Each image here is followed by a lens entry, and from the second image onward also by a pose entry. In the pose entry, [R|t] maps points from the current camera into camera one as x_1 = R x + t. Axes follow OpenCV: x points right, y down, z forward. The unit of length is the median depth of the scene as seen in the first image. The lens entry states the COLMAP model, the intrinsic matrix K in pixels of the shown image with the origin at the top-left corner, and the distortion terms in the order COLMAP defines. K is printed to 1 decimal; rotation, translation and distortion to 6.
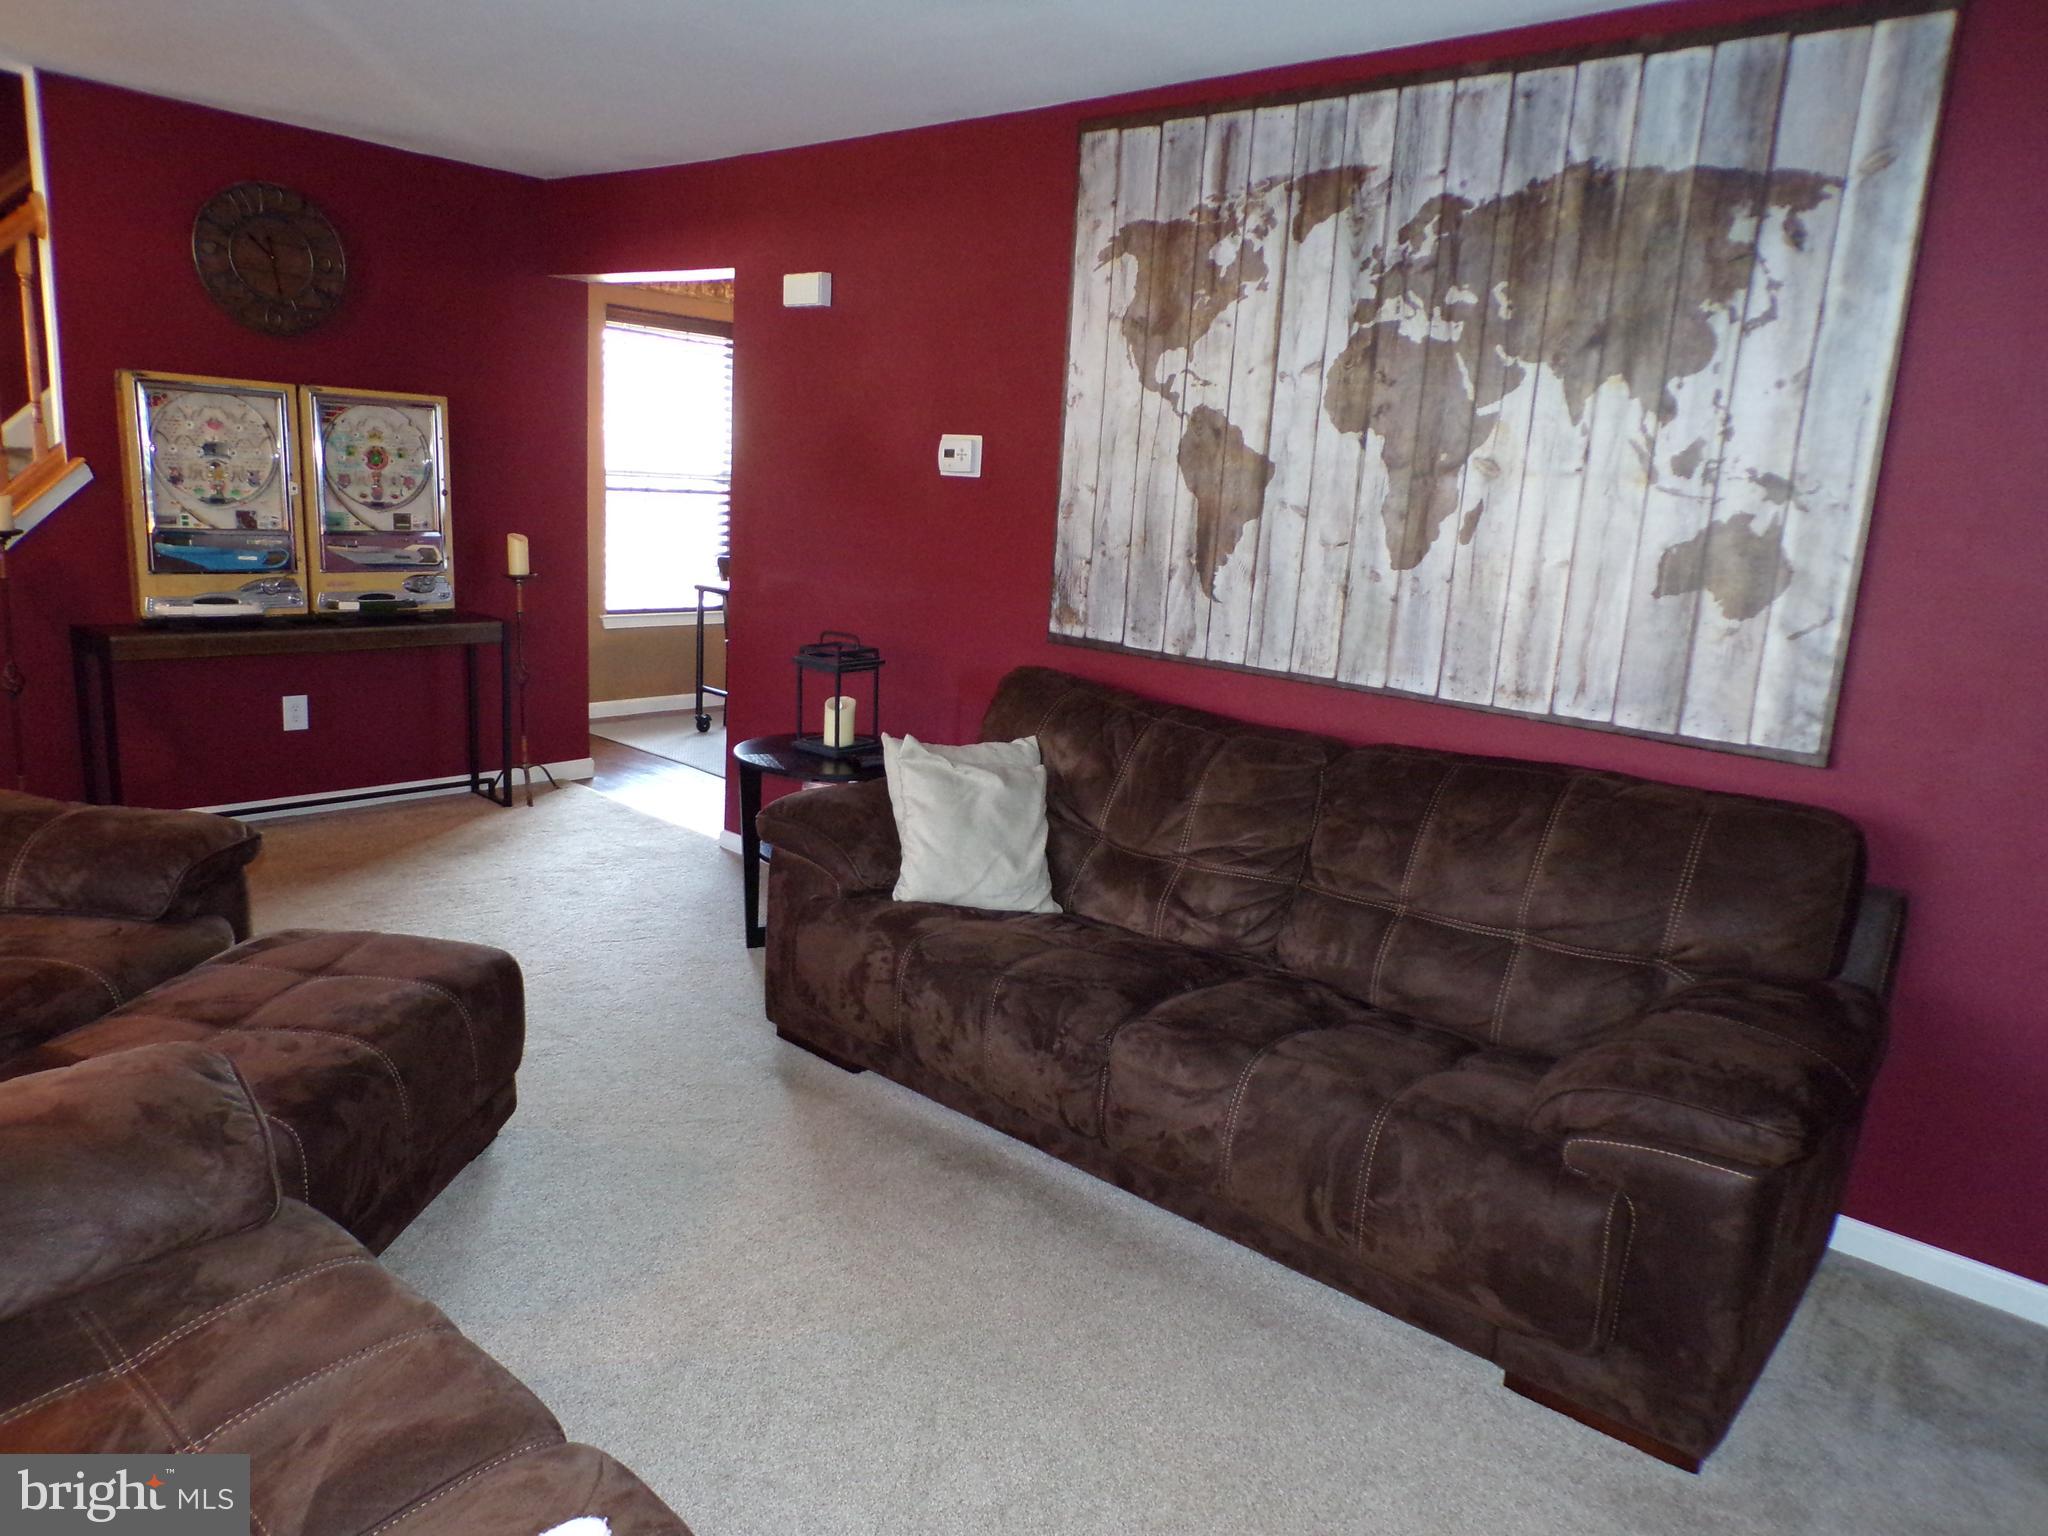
lens RADIAL K [[1383.1, 0, 1024.0], [0, 1383.1, 768.0], [0, 0, 1]] dist [-0.012149, 0.018430]
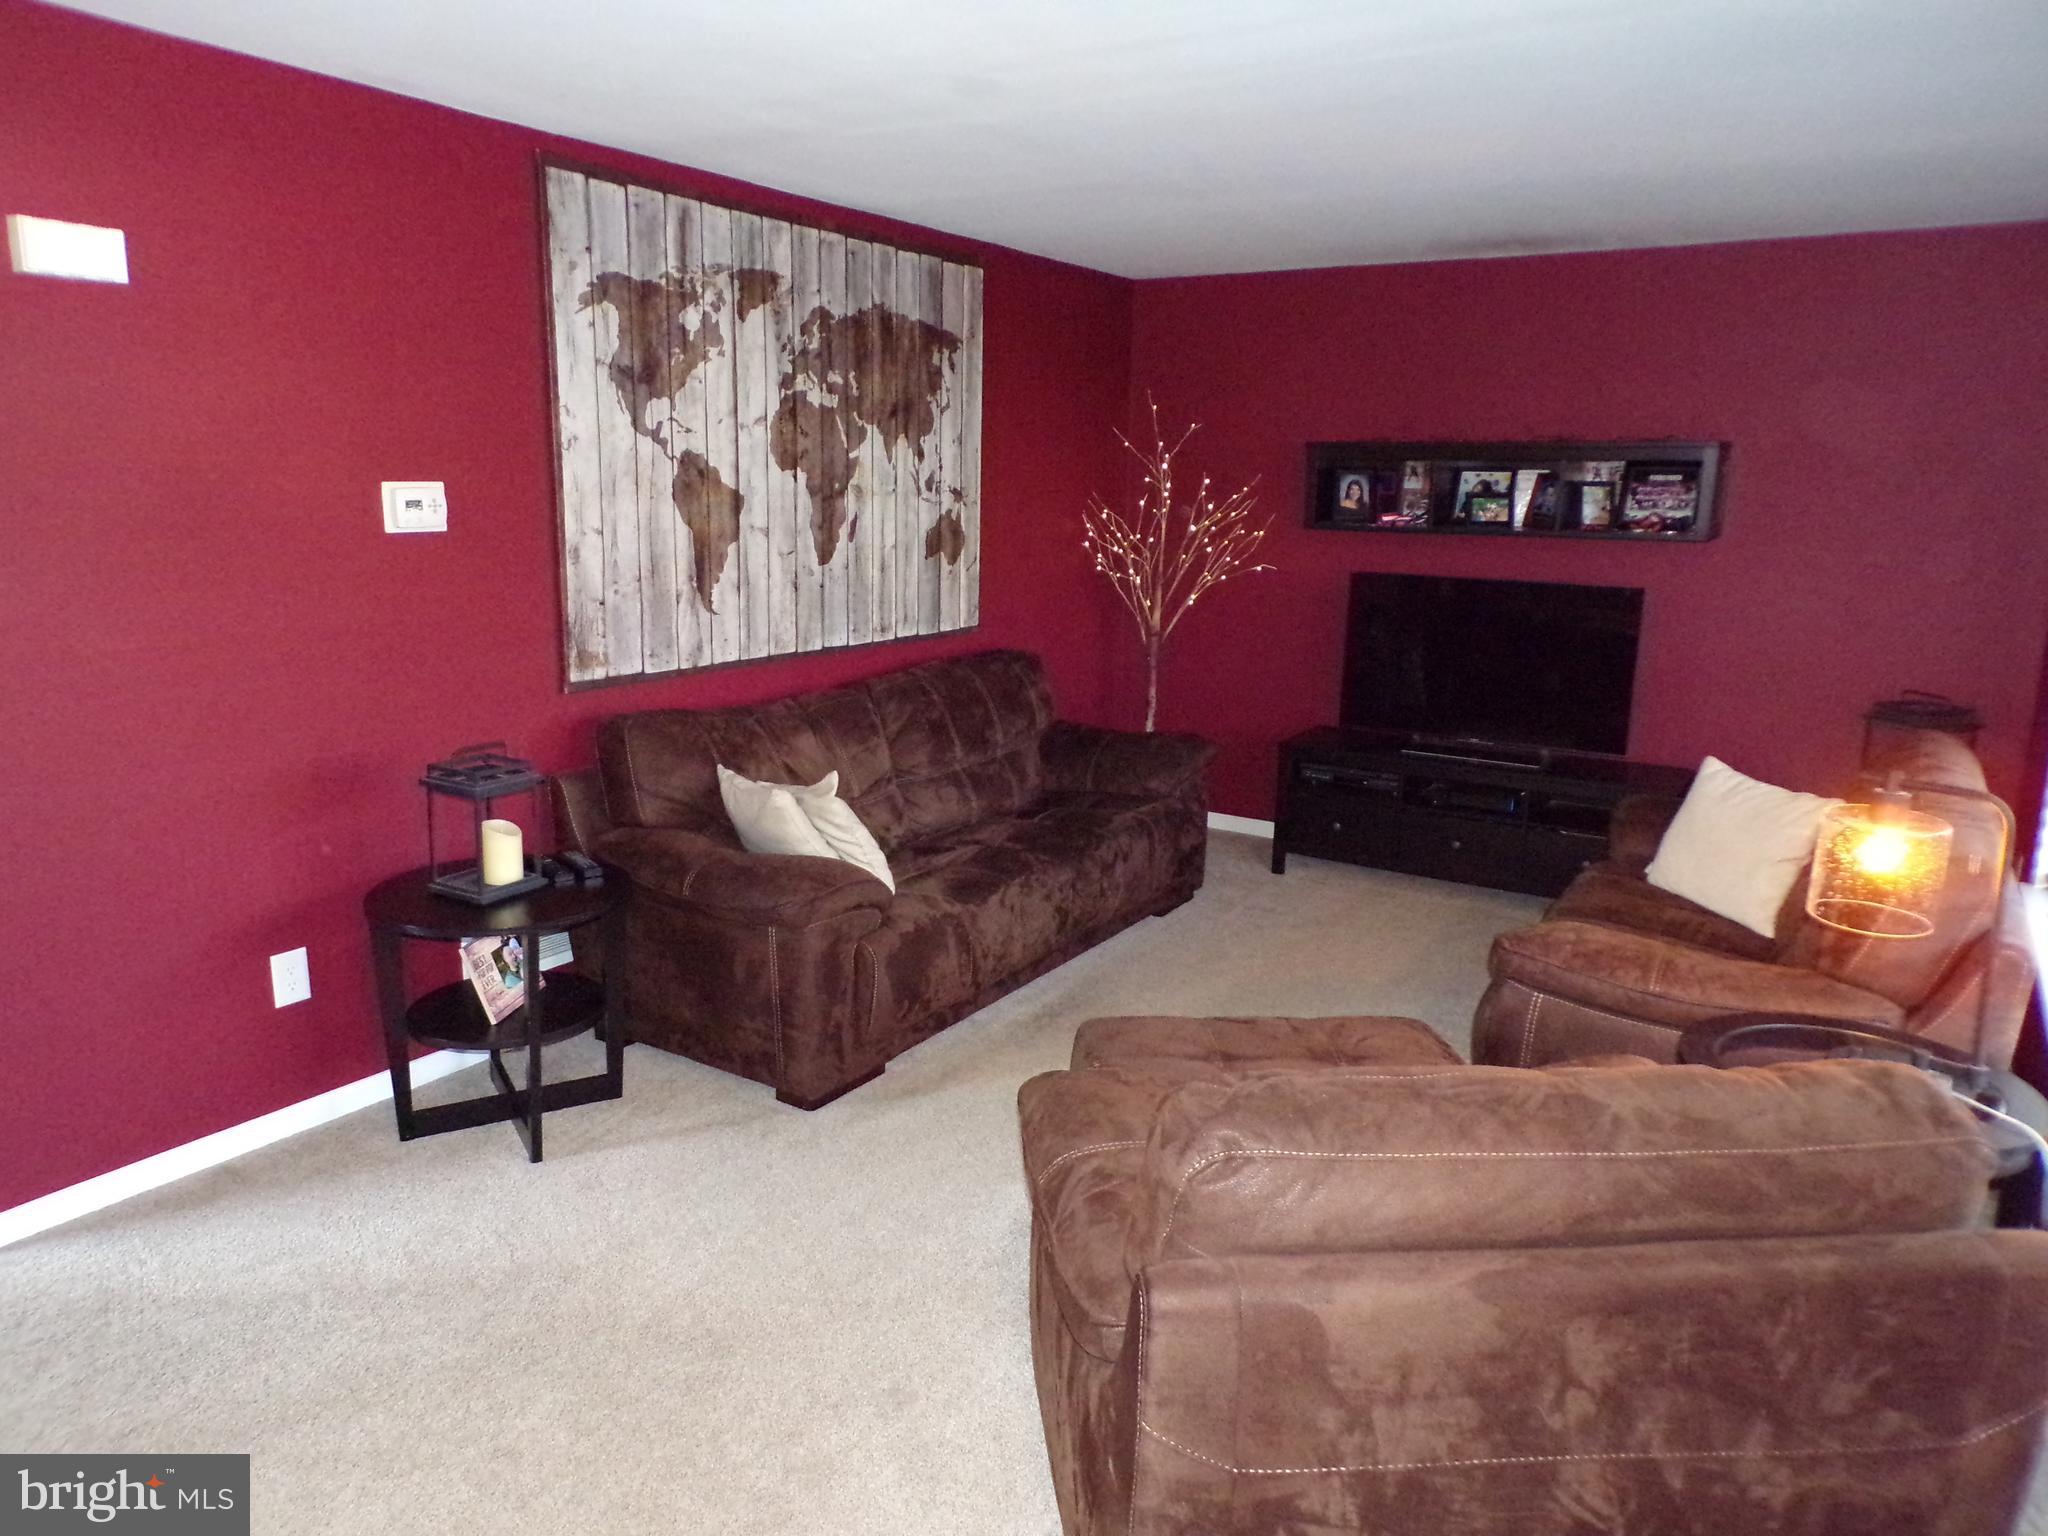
lens RADIAL K [[1383.1, 0, 1024.0], [0, 1383.1, 768.0], [0, 0, 1]] dist [-0.012149, 0.018430]
pose [[-0.149442, -0.268457, 0.951629, -1.112657], [0.178860, 0.939220, 0.293044, -0.310409], [-0.972459, 0.214001, -0.092342, 0.920982]]
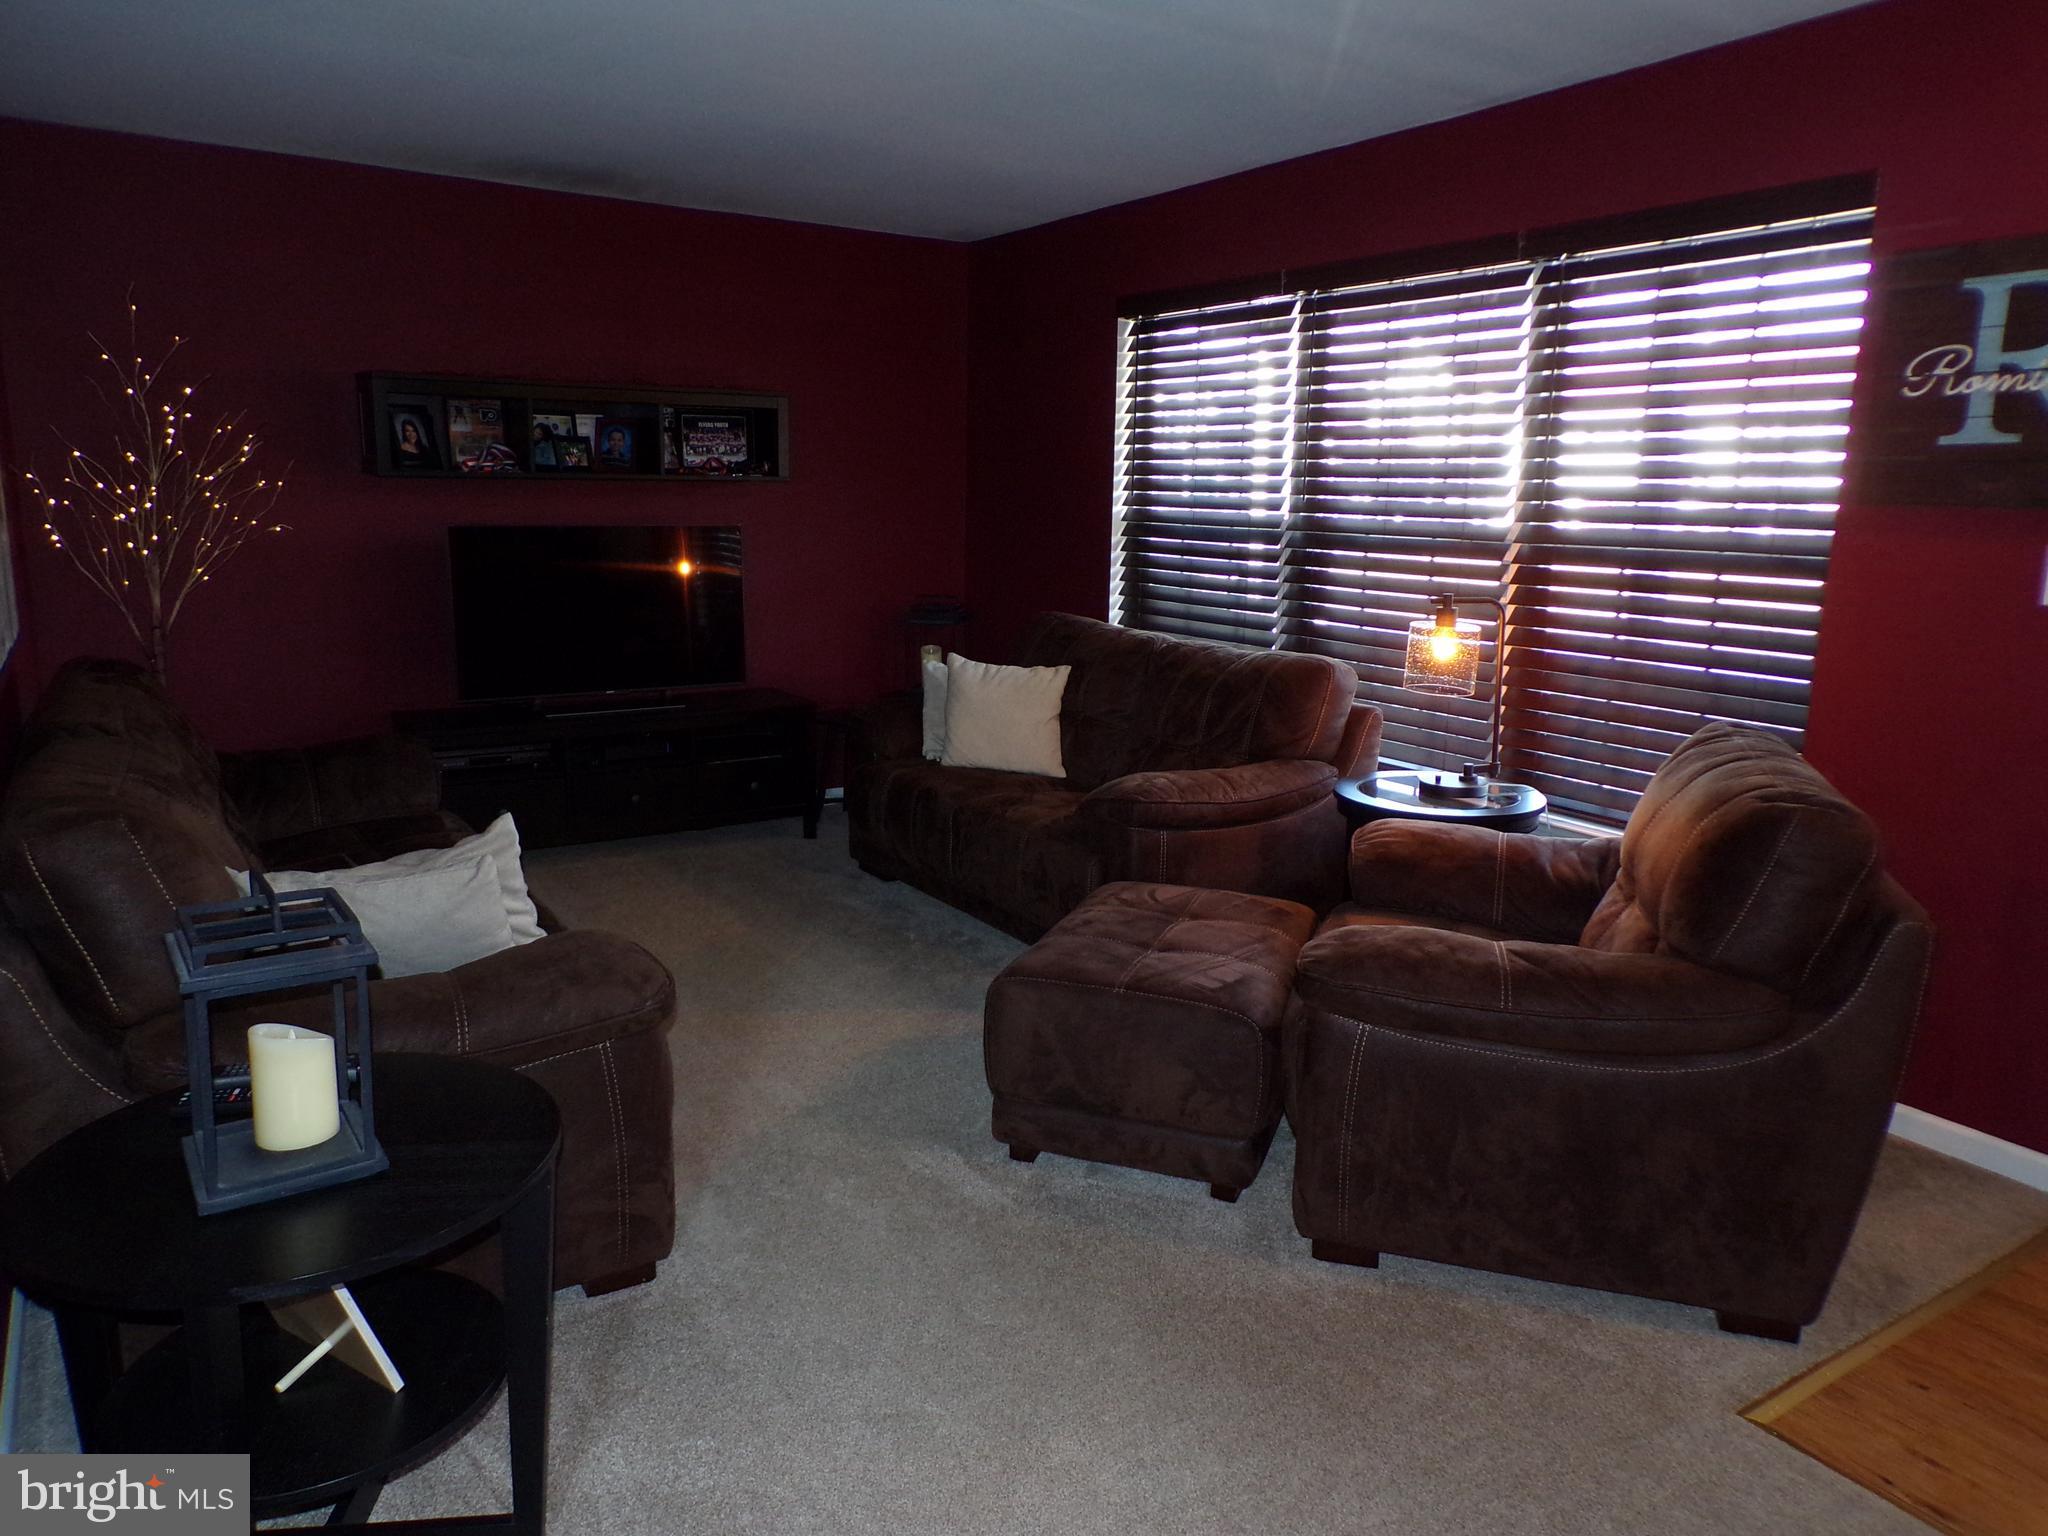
lens RADIAL K [[1369.1, 0, 1024.0], [0, 1369.1, 768.0], [0, 0, 1]] dist [0.004137, 0.004018]
pose [[-0.961324, -0.132158, 0.241642, -0.522443], [-0.022104, 0.911545, 0.410605, -0.344304], [-0.274532, 0.389383, -0.879211, 1.498512]]
